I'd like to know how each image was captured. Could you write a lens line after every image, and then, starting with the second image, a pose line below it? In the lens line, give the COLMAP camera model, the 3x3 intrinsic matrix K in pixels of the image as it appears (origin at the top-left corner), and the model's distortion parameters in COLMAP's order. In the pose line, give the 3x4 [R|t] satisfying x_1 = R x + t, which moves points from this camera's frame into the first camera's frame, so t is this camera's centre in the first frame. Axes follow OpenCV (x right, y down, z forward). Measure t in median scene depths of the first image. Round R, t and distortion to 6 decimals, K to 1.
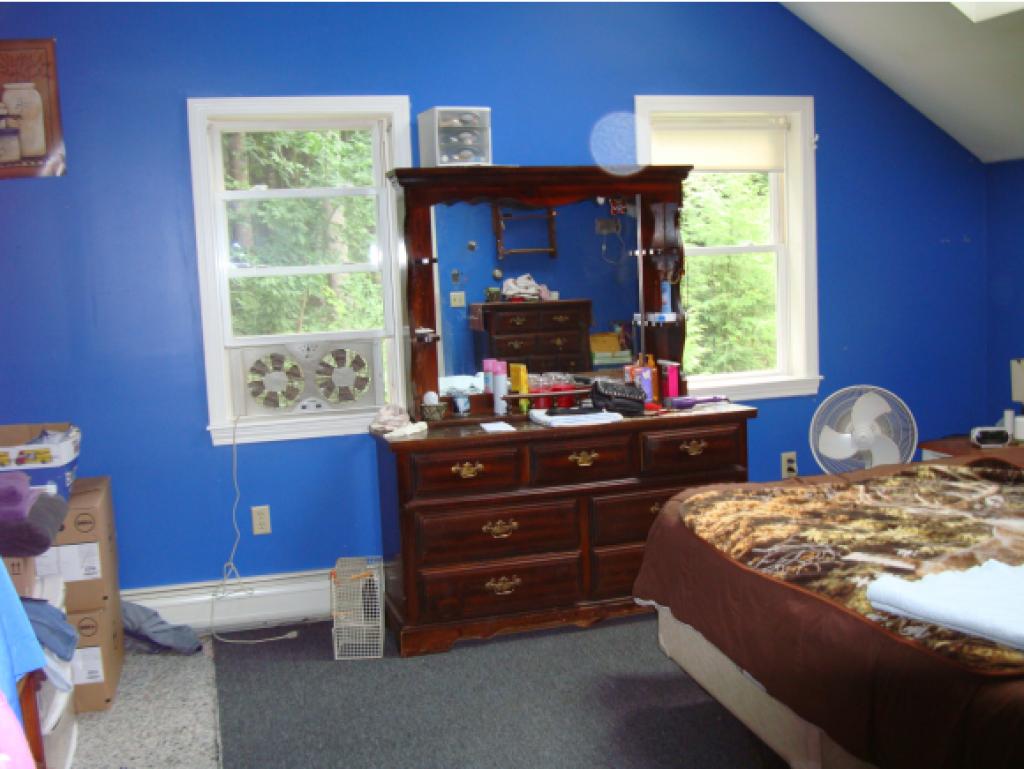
lens RADIAL K [[1076.6, 0, 512.0], [0, 1076.6, 384.5], [0, 0, 1]] dist [-0.122223, -0.030083]
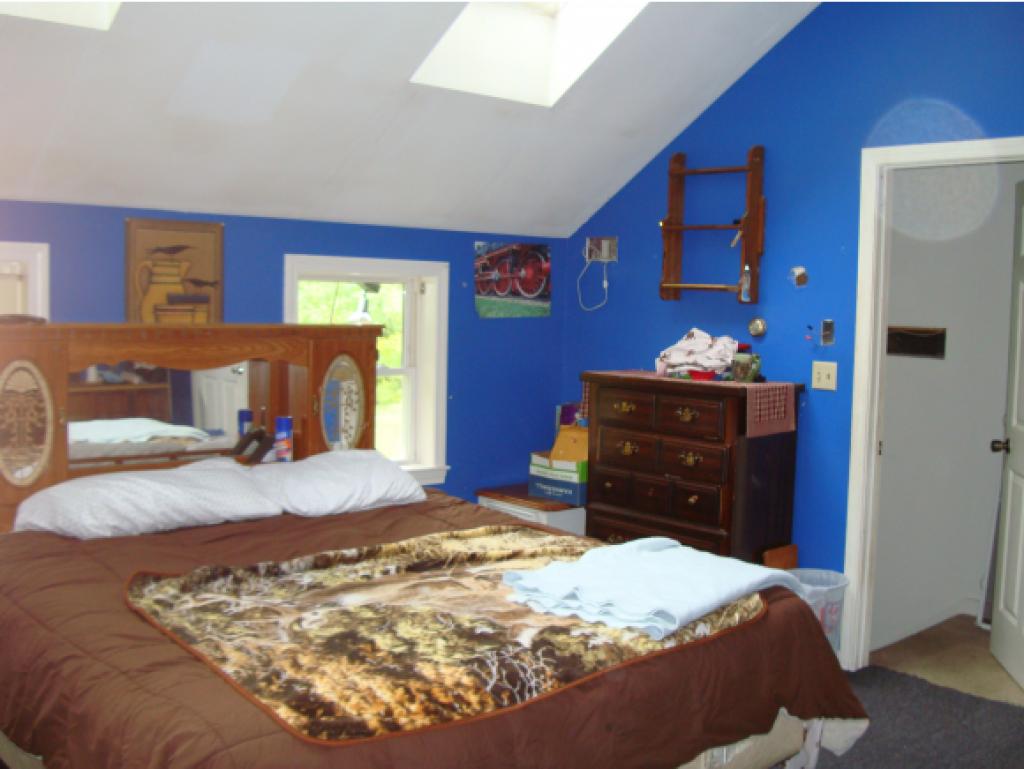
lens RADIAL K [[1076.6, 0, 512.0], [0, 1076.6, 384.5], [0, 0, 1]] dist [-0.122223, -0.030083]
pose [[-0.436297, -0.022910, 0.899511, -0.508235], [0.100223, 0.992218, 0.073883, -0.133172], [-0.894204, 0.122387, -0.430606, 1.338681]]
